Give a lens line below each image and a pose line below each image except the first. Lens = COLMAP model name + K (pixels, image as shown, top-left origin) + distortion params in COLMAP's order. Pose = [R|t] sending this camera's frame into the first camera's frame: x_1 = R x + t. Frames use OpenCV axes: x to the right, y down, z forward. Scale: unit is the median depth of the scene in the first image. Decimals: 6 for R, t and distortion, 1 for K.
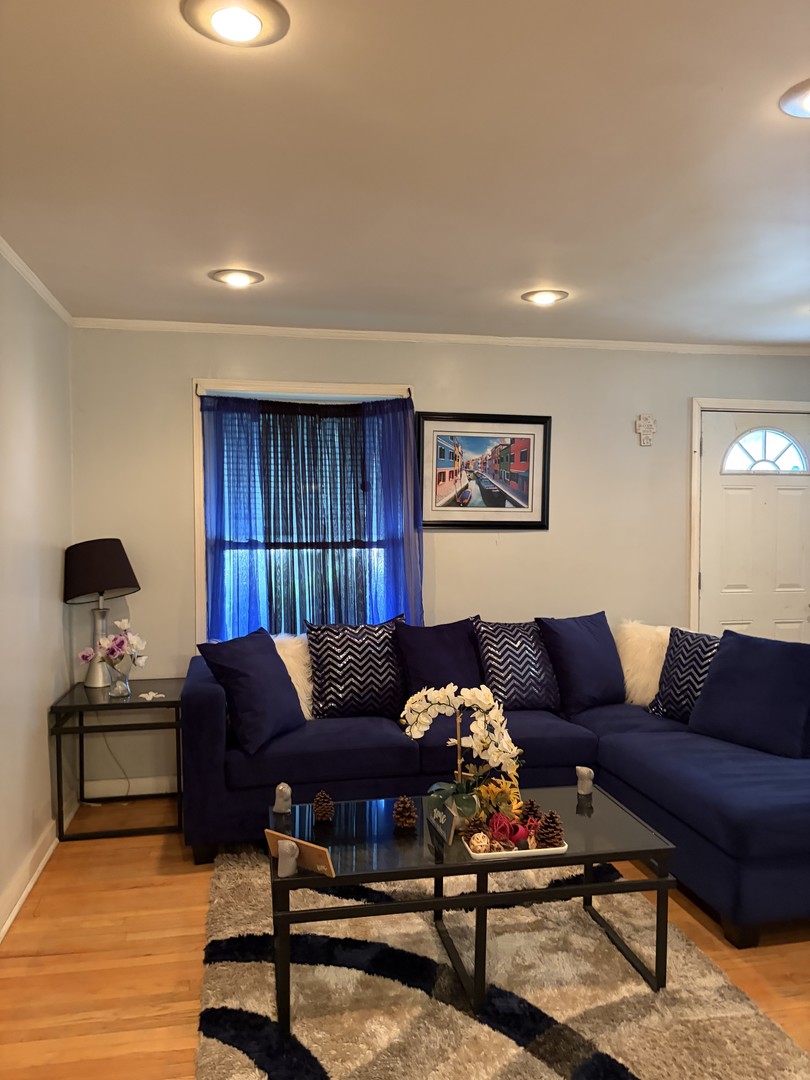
lens RADIAL K [[817.4, 0, 404.6], [0, 817.4, 537.7], [0, 0, 1]] dist [0.043231, -0.058084]
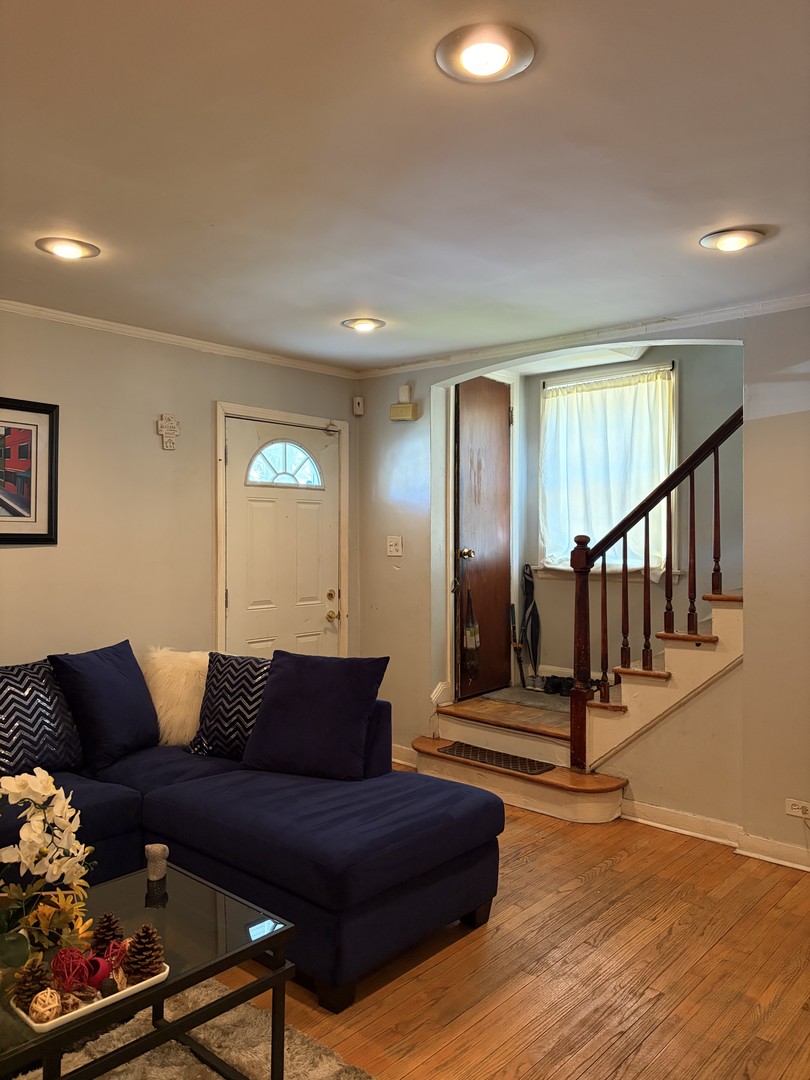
lens RADIAL K [[817.4, 0, 408.1], [0, 817.4, 539.6], [0, 0, 1]] dist [0.043231, -0.058084]
pose [[0.794752, -0.001770, 0.606932, -0.048903], [0.013118, 0.999812, -0.014261, 0.001952], [-0.606793, 0.019296, 0.794626, 0.166227]]
